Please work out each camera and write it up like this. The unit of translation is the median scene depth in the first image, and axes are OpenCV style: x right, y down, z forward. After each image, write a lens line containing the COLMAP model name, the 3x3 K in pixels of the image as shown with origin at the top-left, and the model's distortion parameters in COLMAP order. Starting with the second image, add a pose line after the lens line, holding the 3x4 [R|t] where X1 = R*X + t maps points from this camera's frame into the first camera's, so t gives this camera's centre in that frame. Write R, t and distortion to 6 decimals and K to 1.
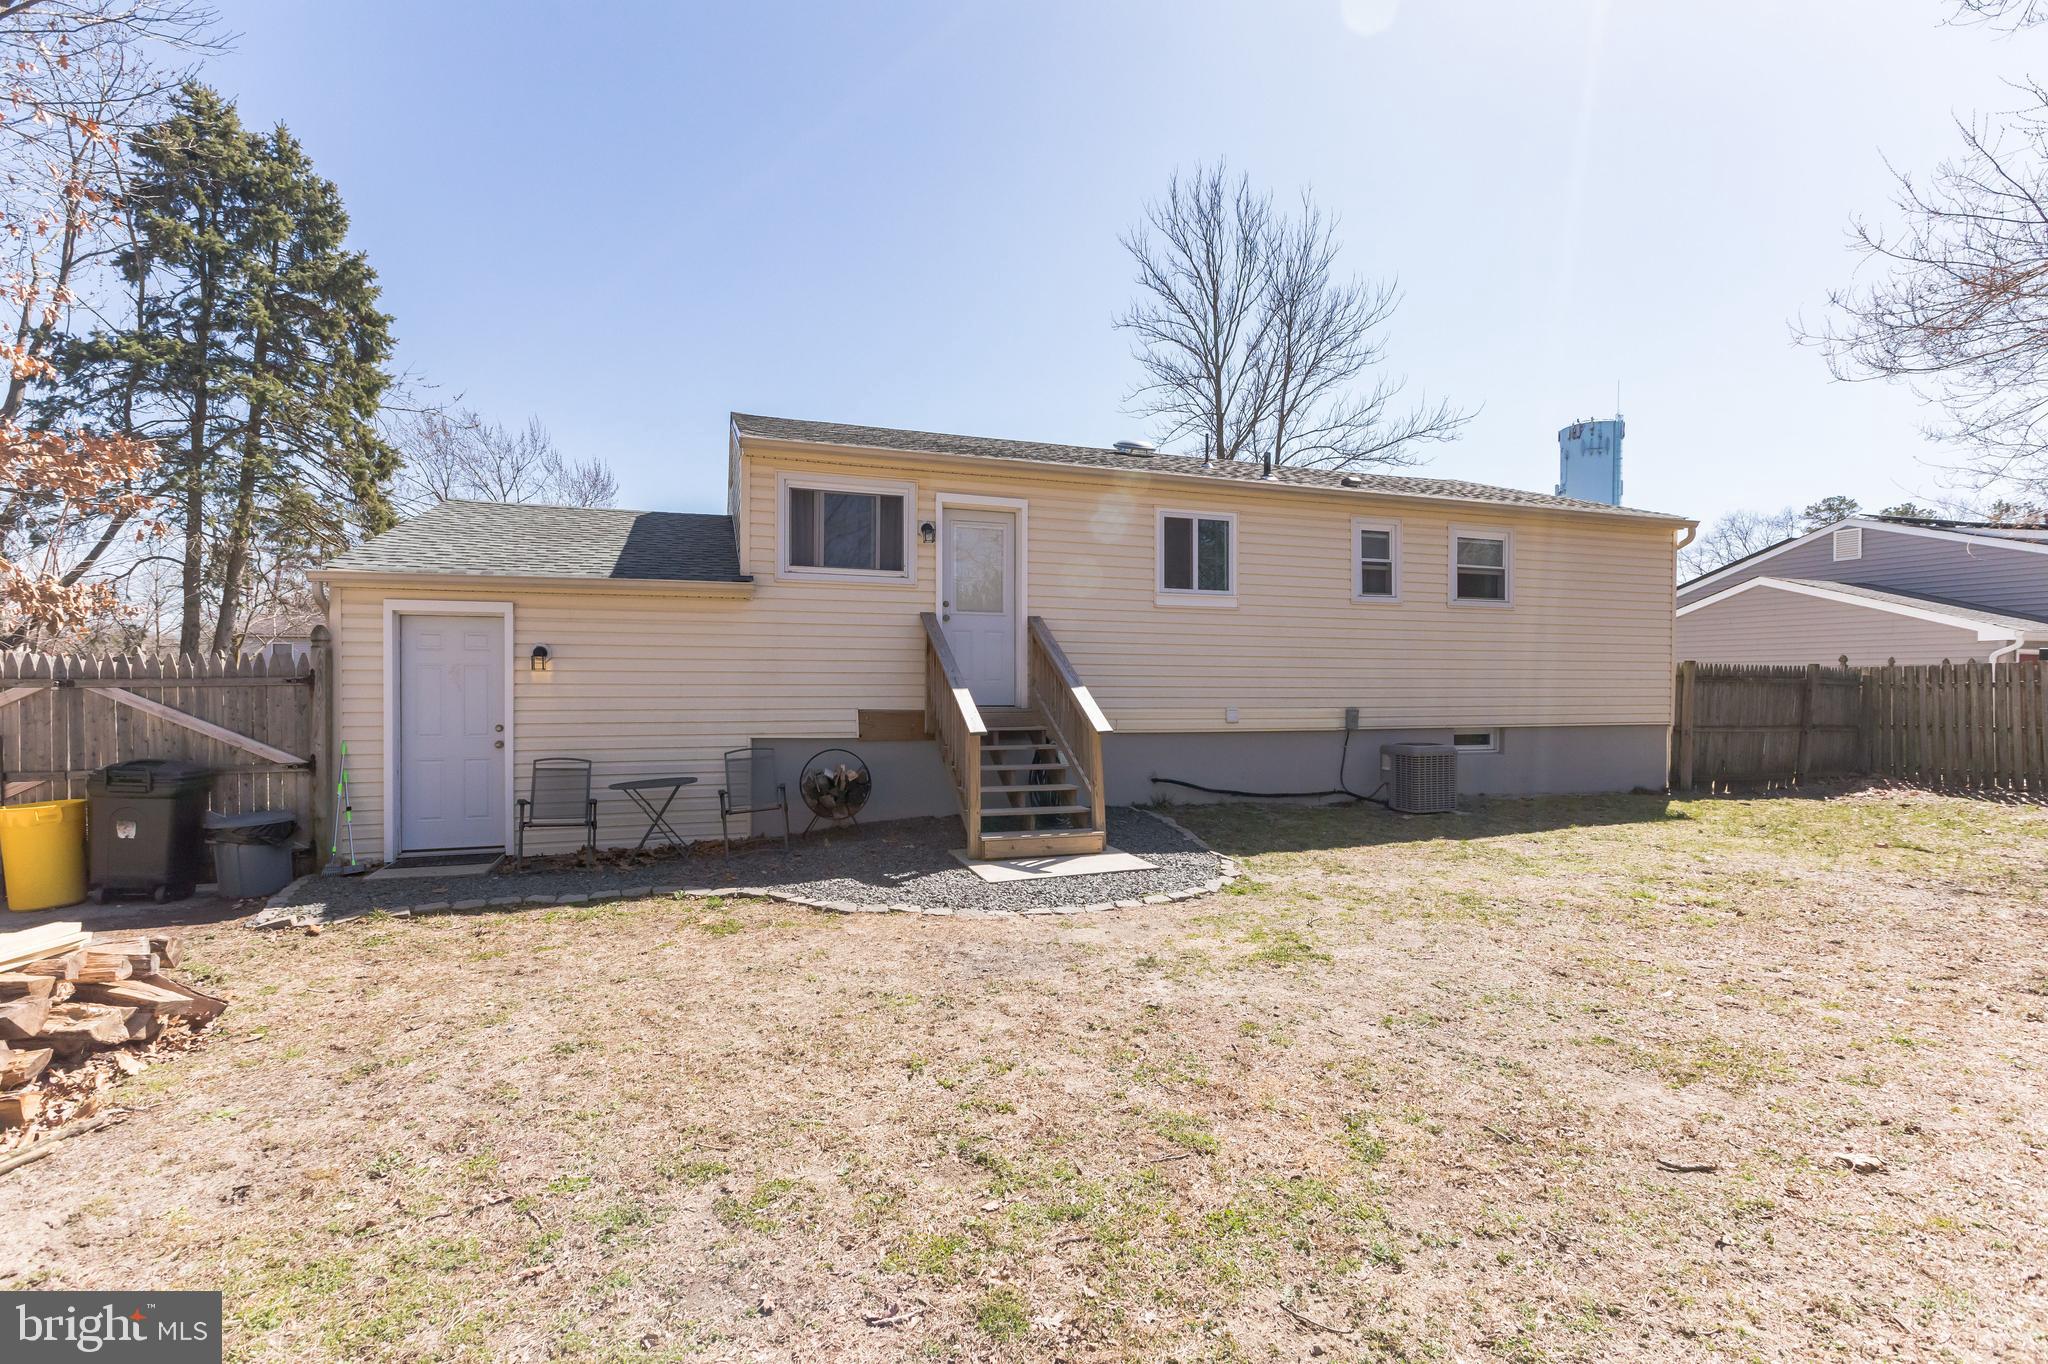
lens RADIAL K [[931.0, 0, 1030.4], [0, 931.0, 687.7], [0, 0, 1]] dist [0.006672, -0.001845]
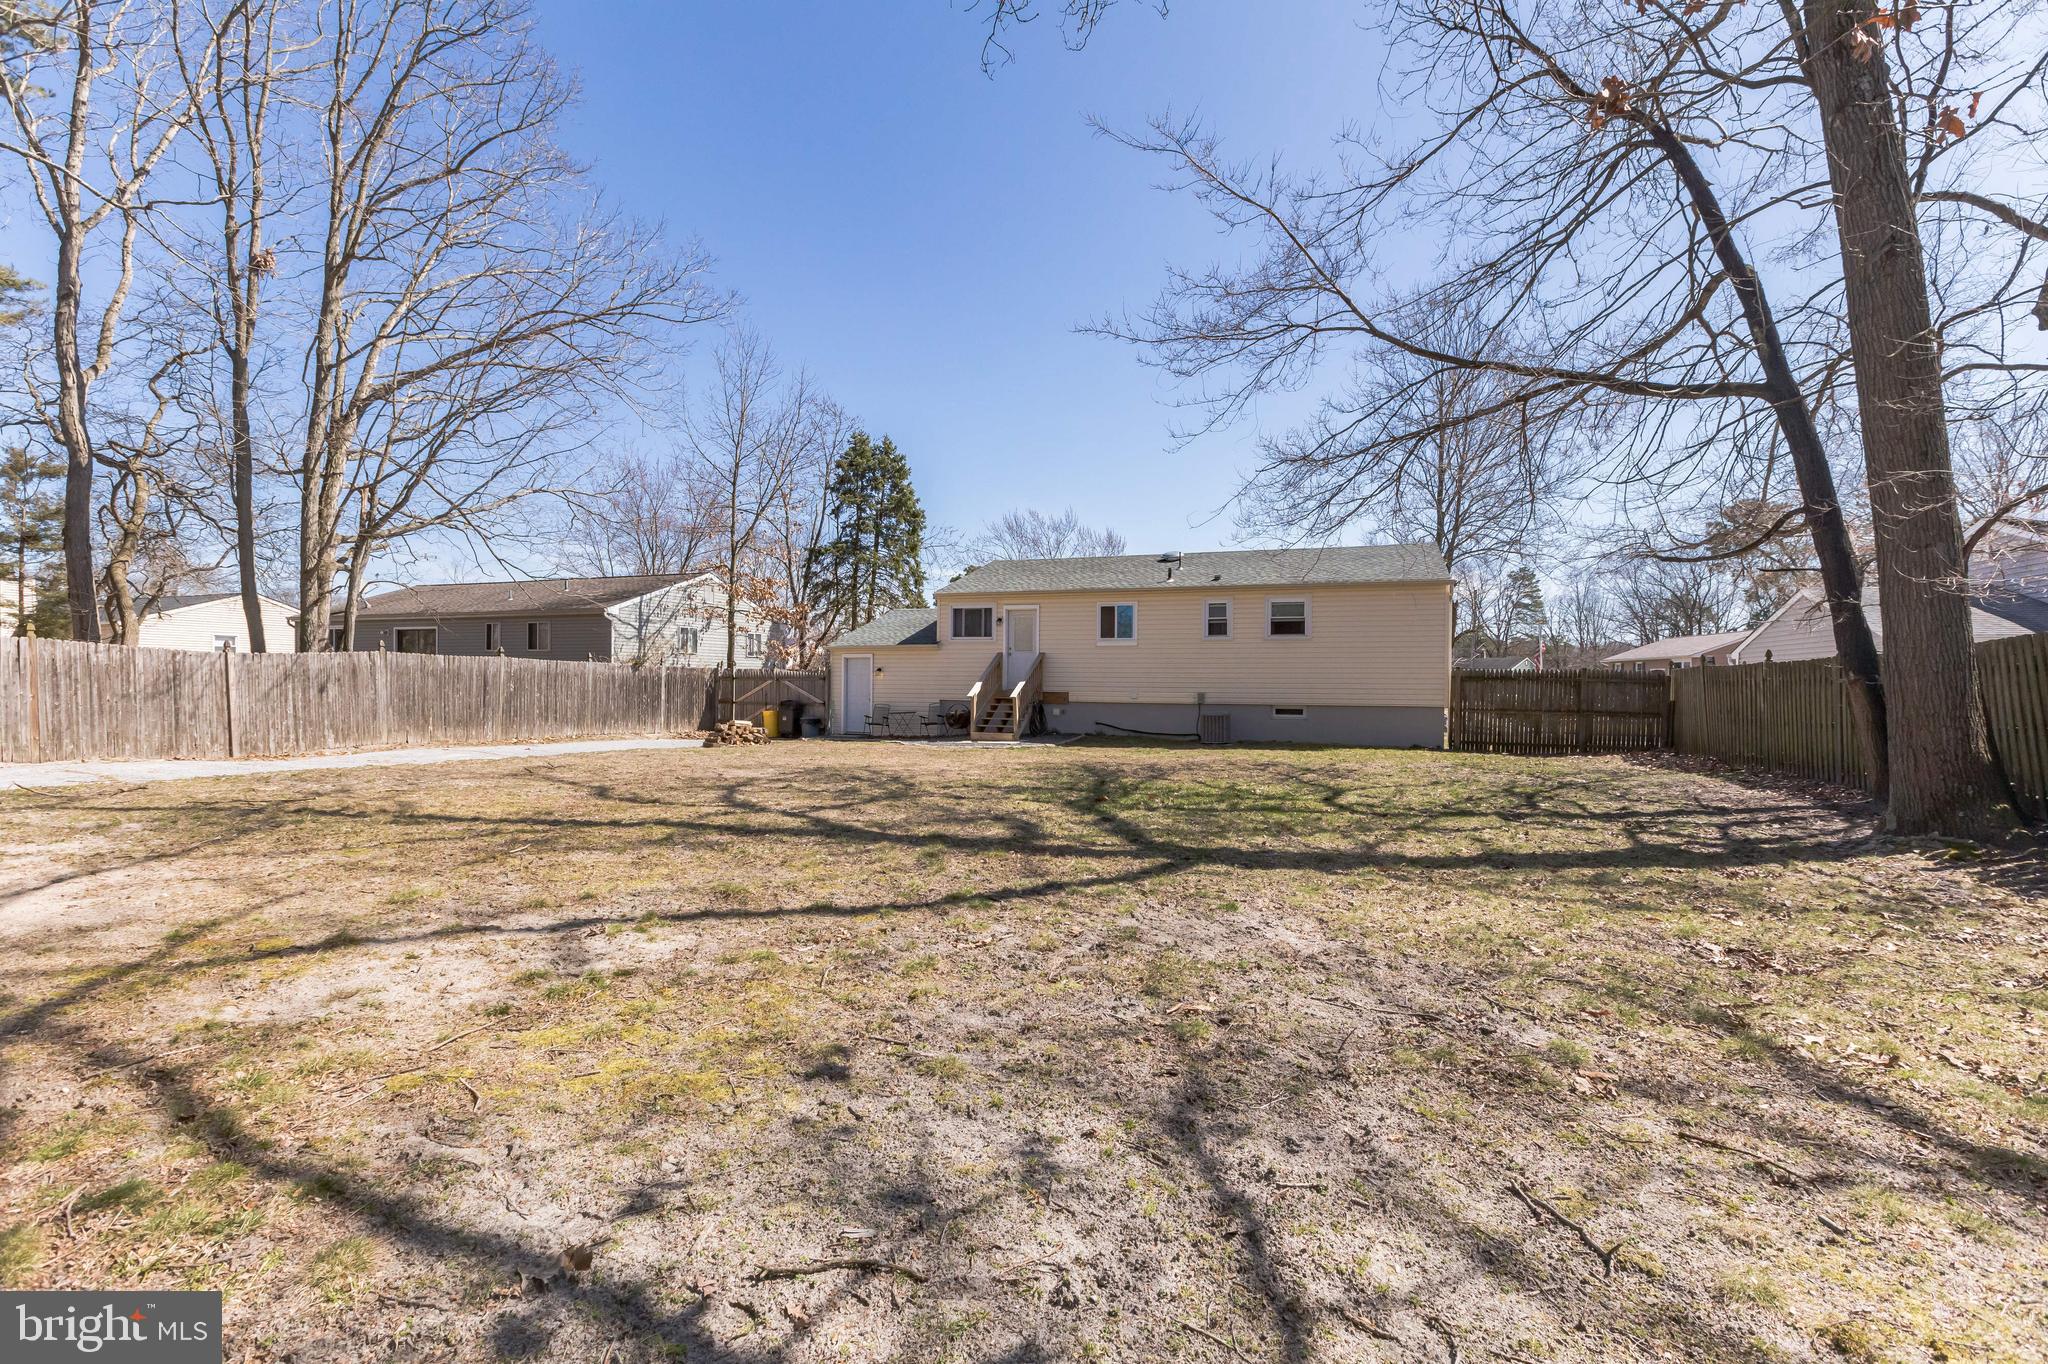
lens RADIAL K [[931.0, 0, 1019.6], [0, 931.0, 679.8], [0, 0, 1]] dist [0.006672, -0.001845]
pose [[0.772981, 0.000644, -0.634428, 1.299547], [-0.006466, 0.999956, -0.006864, 0.009827], [0.634396, 0.009408, 0.772951, -0.791466]]
